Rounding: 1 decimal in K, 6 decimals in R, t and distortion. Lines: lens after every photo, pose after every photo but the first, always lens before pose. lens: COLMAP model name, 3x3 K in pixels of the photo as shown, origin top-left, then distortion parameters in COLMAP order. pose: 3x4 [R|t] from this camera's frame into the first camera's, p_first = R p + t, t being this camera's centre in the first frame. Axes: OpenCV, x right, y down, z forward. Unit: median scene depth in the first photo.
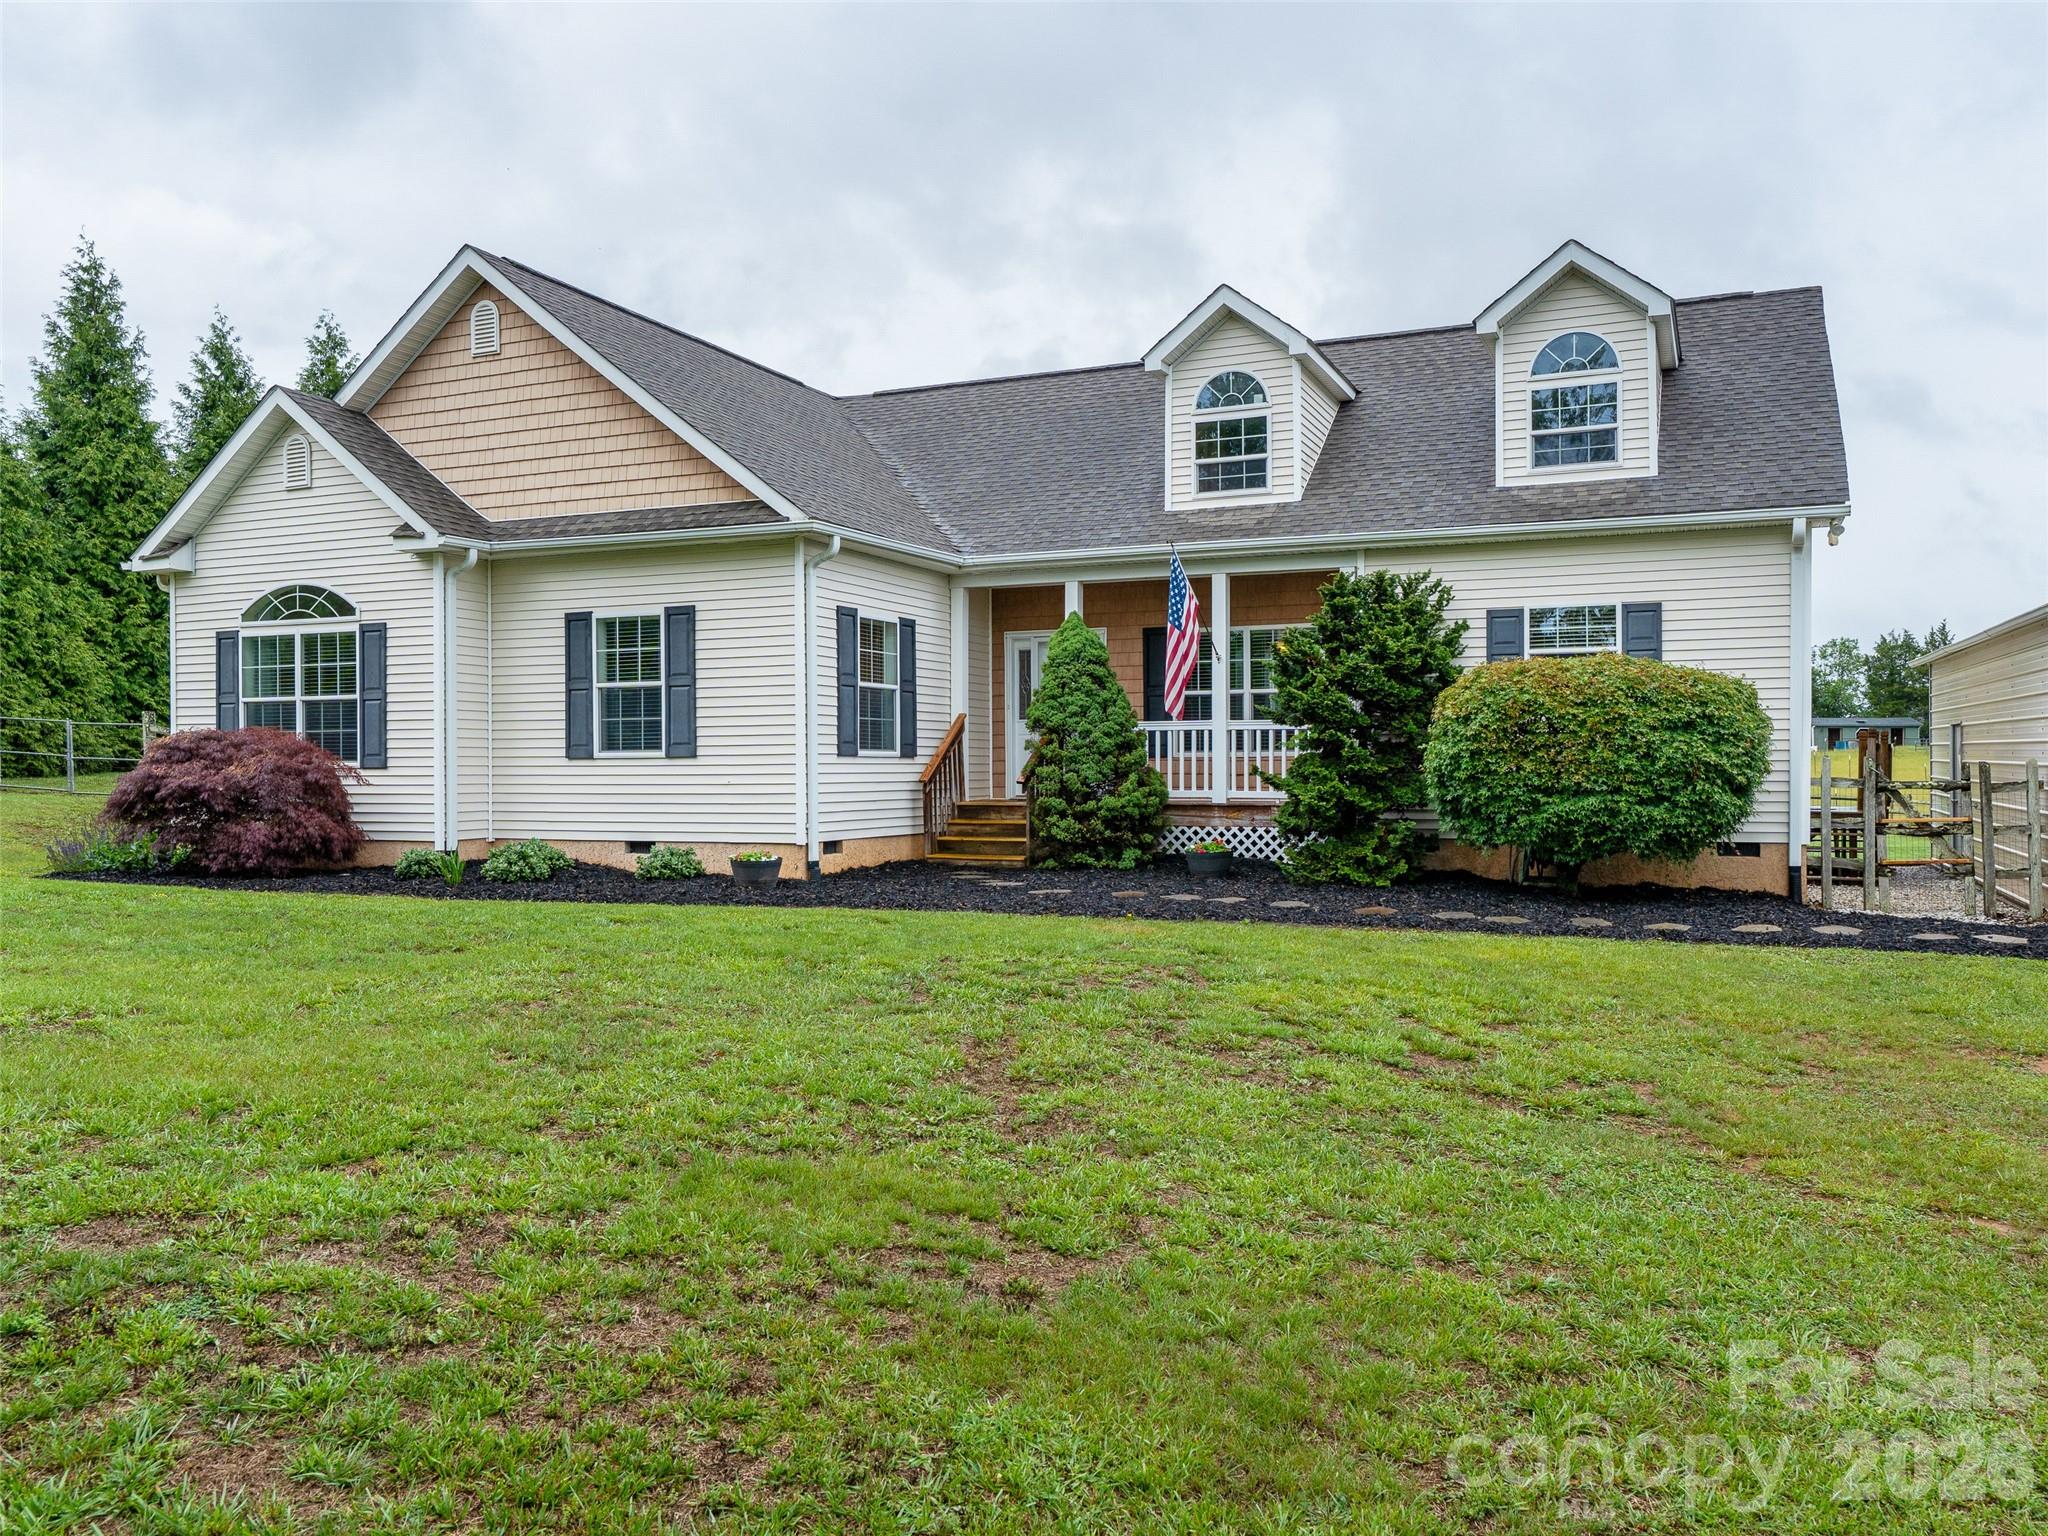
lens RADIAL K [[1583.1, 0, 1024.0], [0, 1583.1, 768.0], [0, 0, 1]] dist [0.002074, -0.001622]
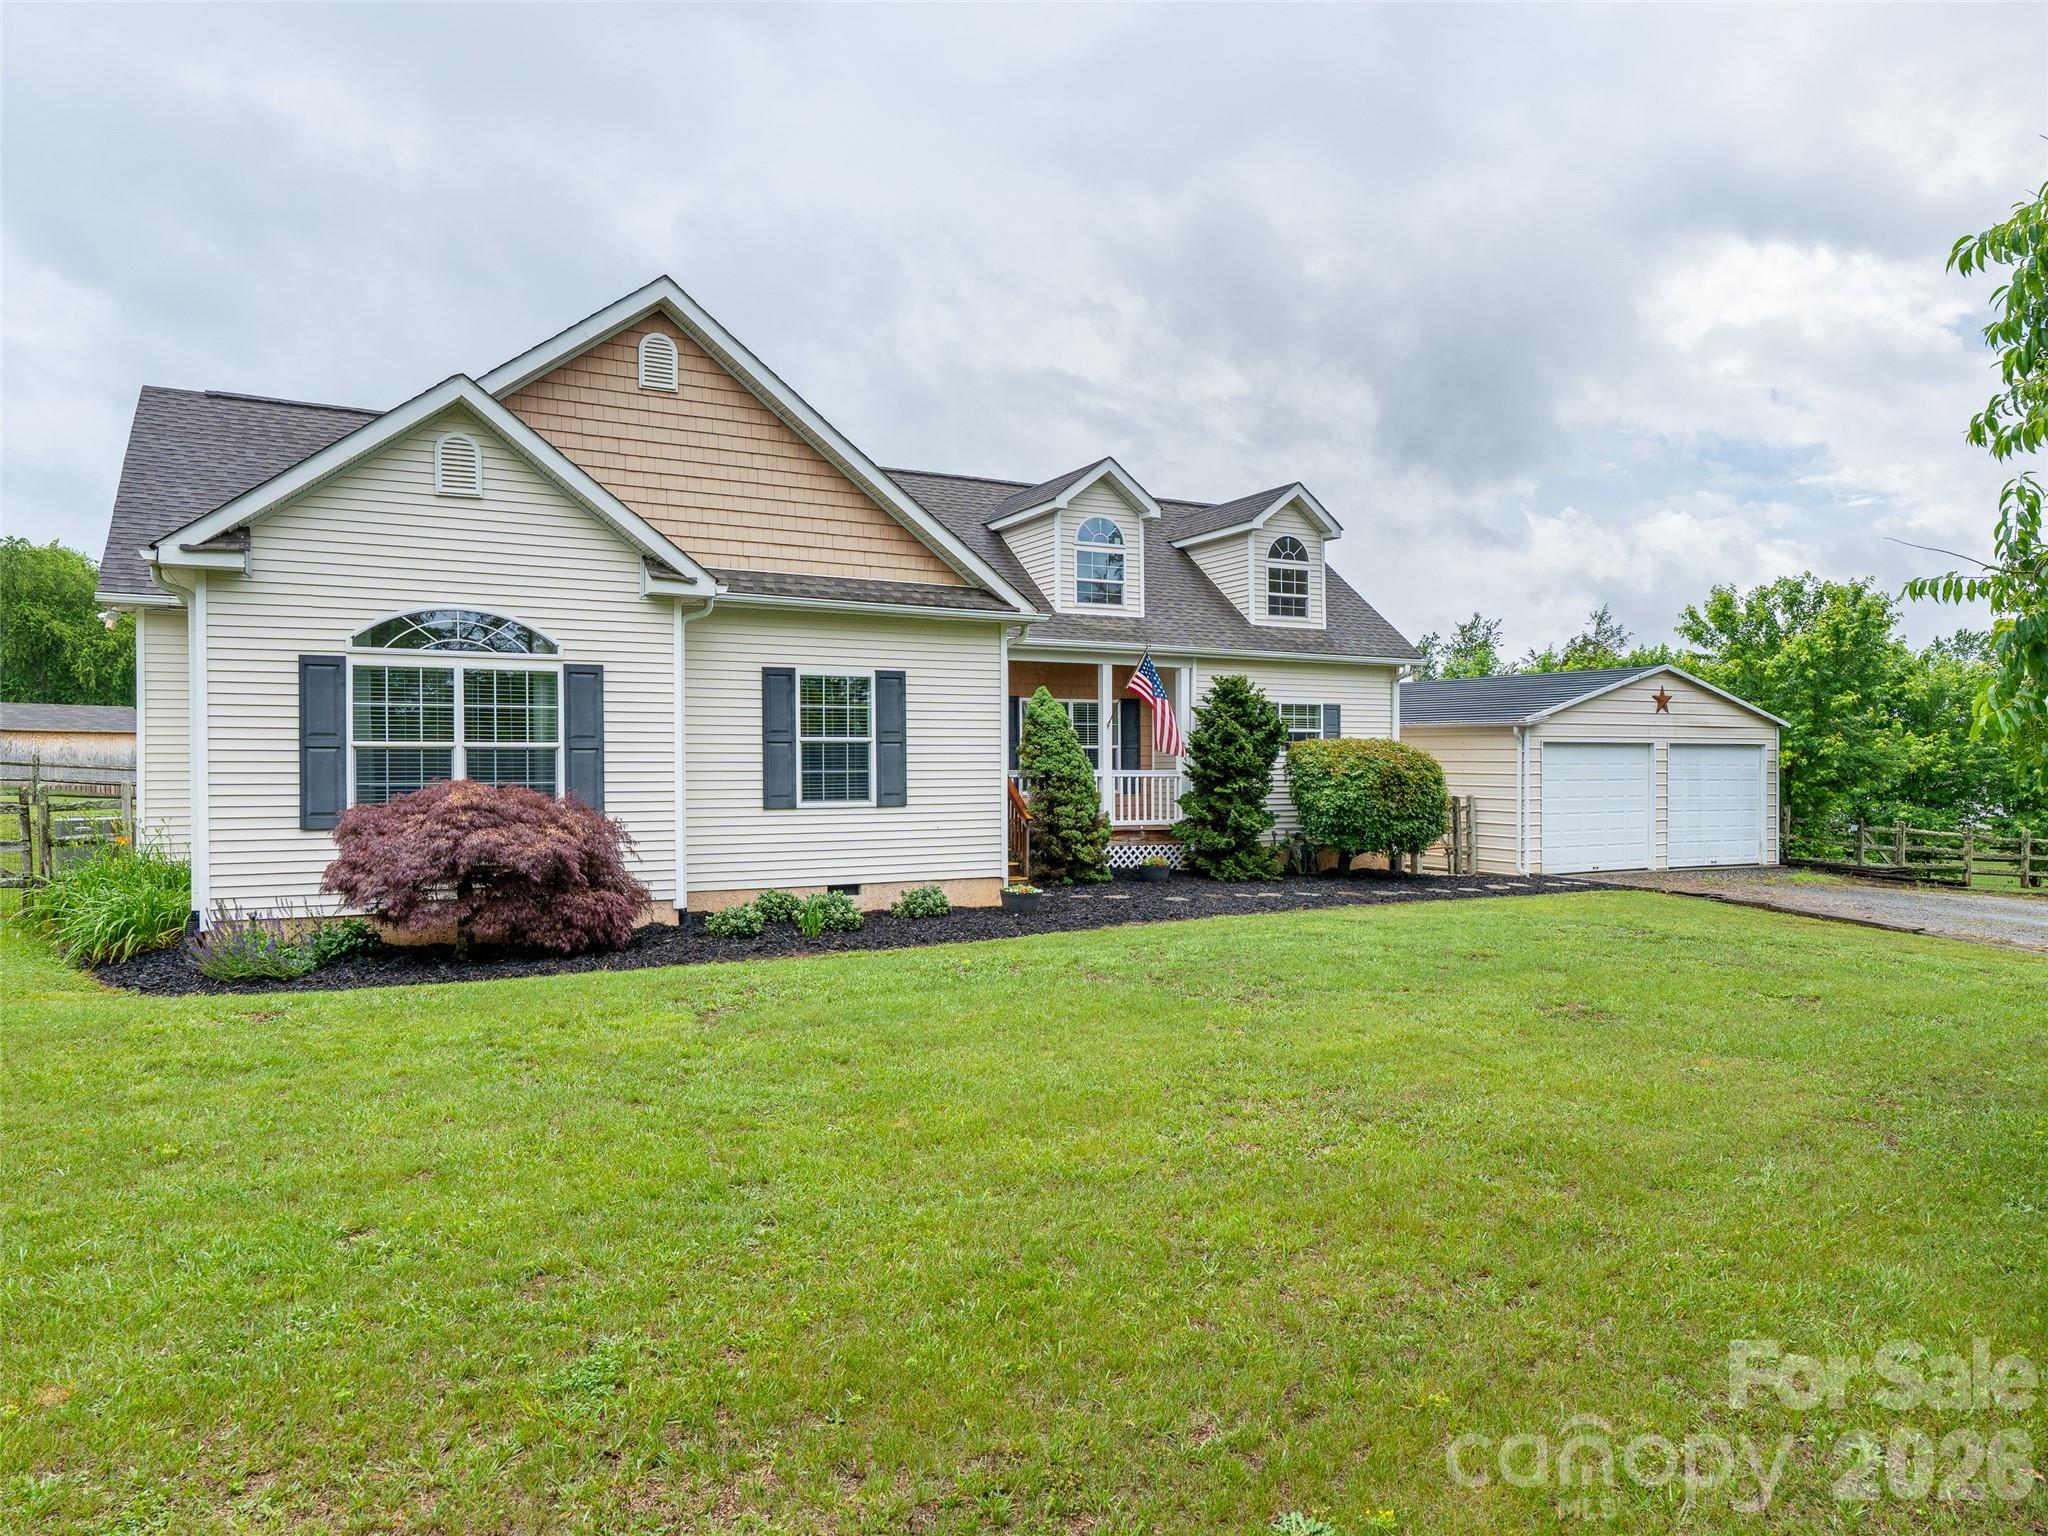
lens RADIAL K [[1368.1, 0, 1108.9], [0, 1368.1, 773.1], [0, 0, 1]] dist [0.003242, 0.001200]
pose [[0.592096, -0.002193, 0.805864, -0.882170], [-0.001032, 0.999993, 0.003479, -0.032934], [-0.805867, -0.002892, 0.592090, 0.299238]]
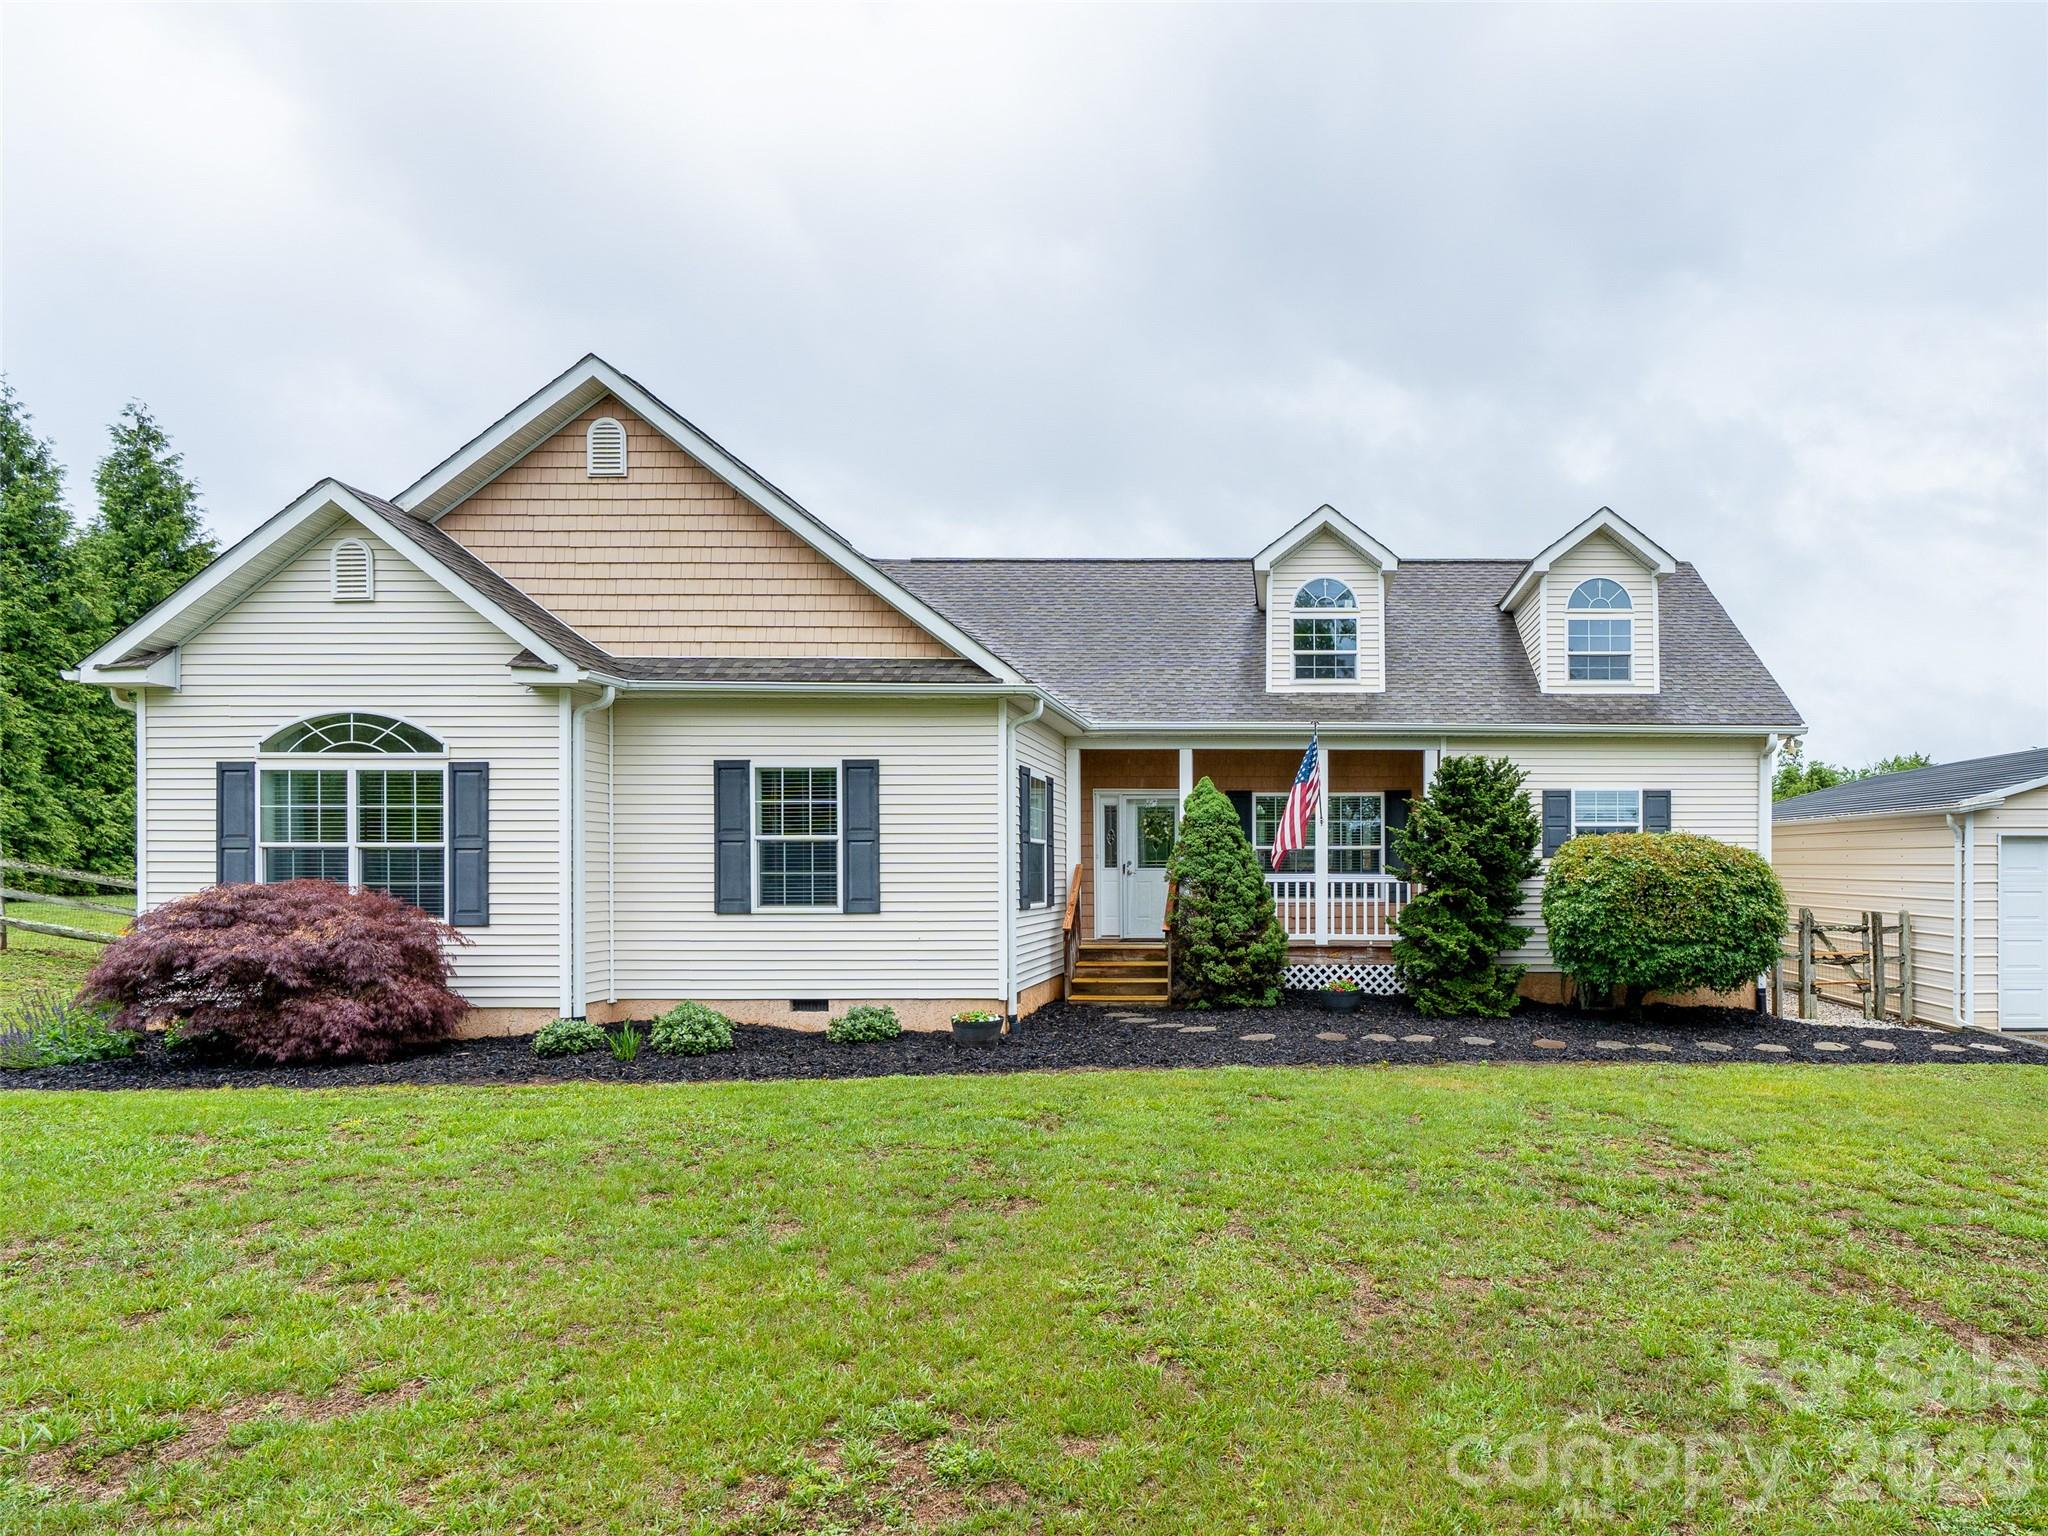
lens RADIAL K [[1196.6, 0, 1300.9], [0, 1196.6, 873.4], [0, 0, 1]] dist [-0.003064, 0.001375]
pose [[0.911143, 0.003939, 0.412071, -0.268099], [-0.003686, 0.999992, -0.001408, -0.030763], [-0.412073, -0.000236, 0.911151, 0.205265]]
